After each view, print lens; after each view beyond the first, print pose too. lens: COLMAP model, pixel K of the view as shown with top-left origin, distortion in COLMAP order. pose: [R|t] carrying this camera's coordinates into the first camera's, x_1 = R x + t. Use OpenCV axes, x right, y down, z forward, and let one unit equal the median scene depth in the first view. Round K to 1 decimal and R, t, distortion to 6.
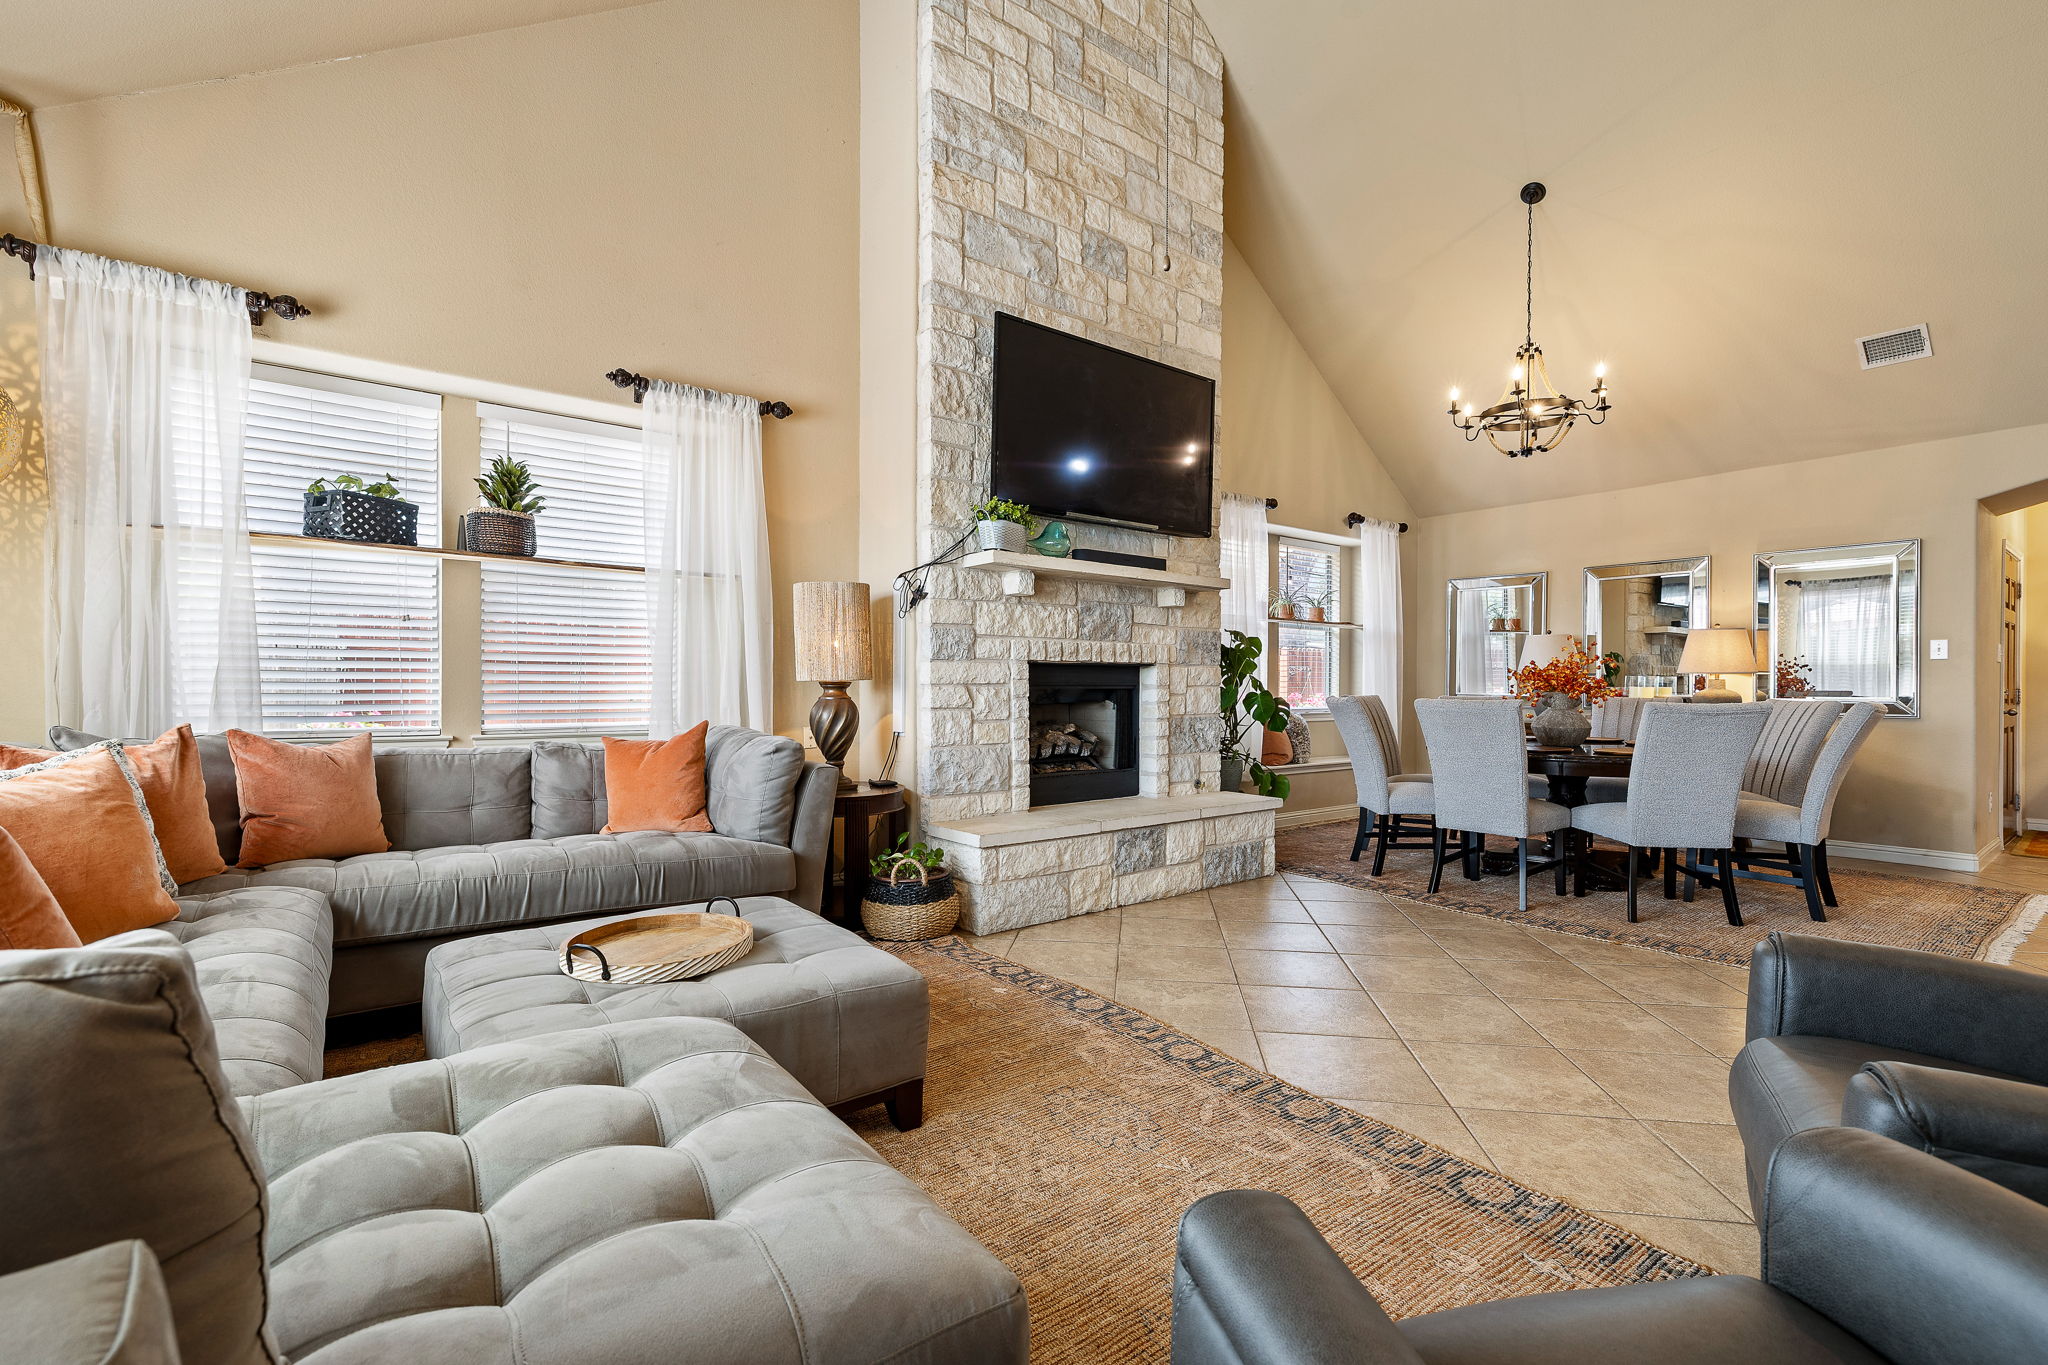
lens RADIAL K [[879.5, 0, 1038.2], [0, 879.5, 692.0], [0, 0, 1]] dist [0.003700, 0.001378]
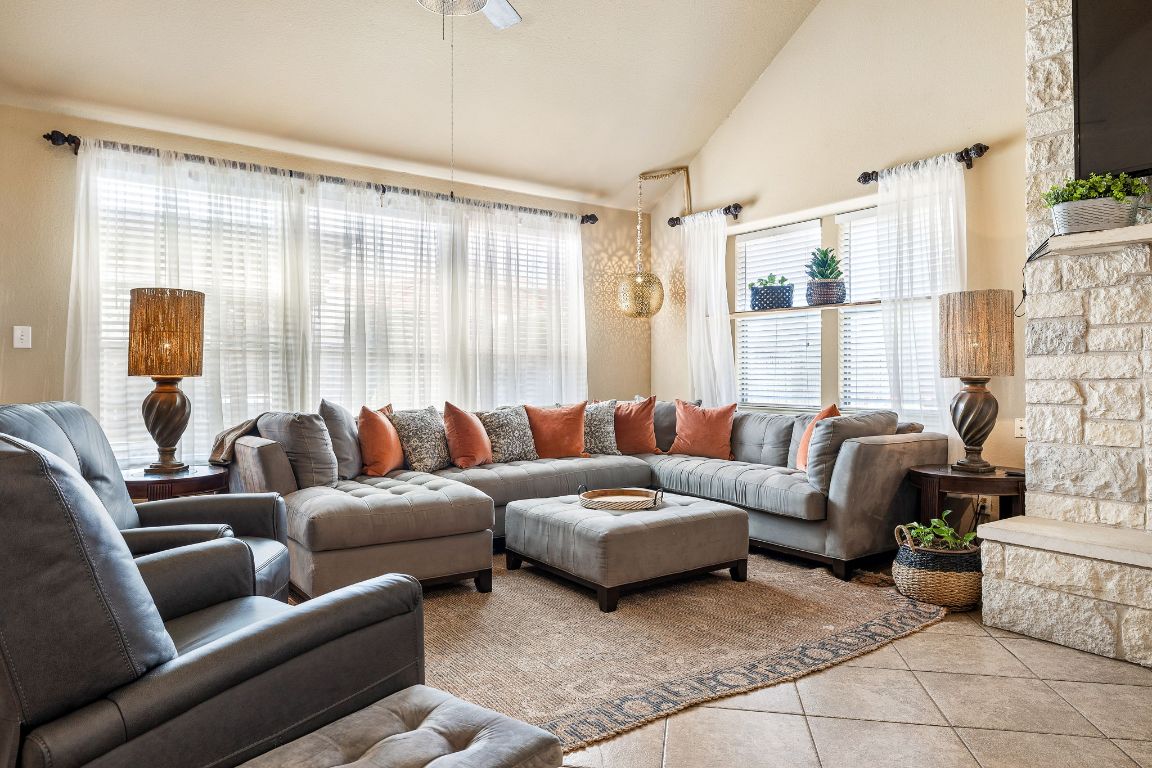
lens RADIAL K [[734.0, 0, 573.1], [0, 734.0, 380.0], [0, 0, 1]] dist [0.001703, -0.001689]
pose [[-0.038040, -0.002911, -0.999272, 0.710907], [-0.008978, 0.999956, -0.002571, -0.001209], [0.999236, 0.008874, -0.038065, 0.483691]]
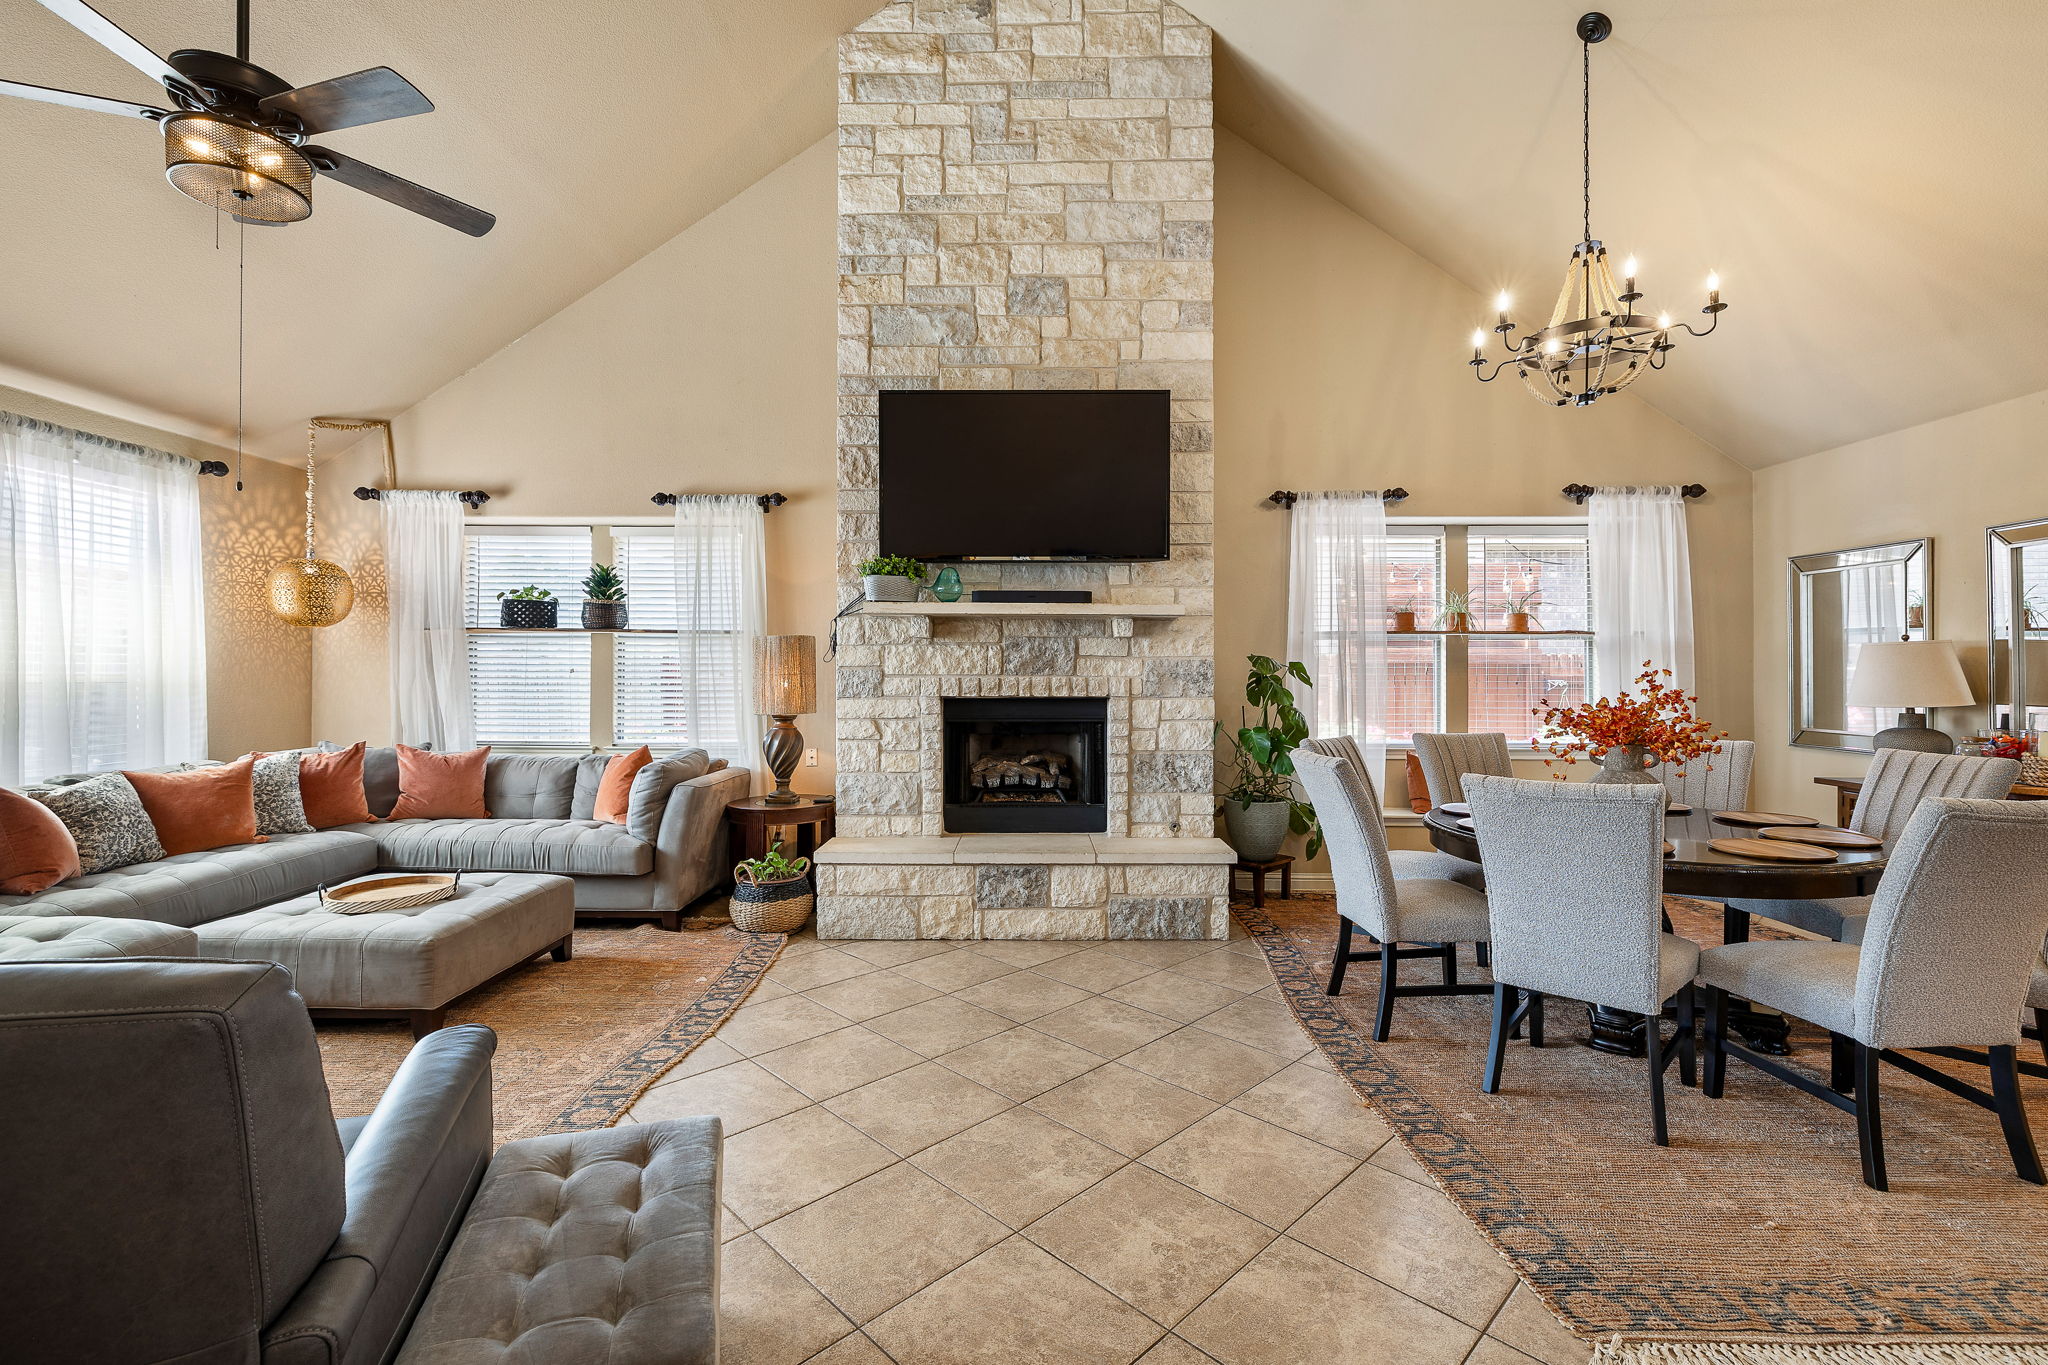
lens RADIAL K [[879.5, 0, 1030.8], [0, 879.5, 673.5], [0, 0, 1]] dist [0.003700, 0.001378]
pose [[0.790705, -0.006058, -0.612167, 0.761628], [-0.004730, 0.999861, -0.016003, -0.048795], [0.612179, 0.015549, 0.790566, 0.219054]]
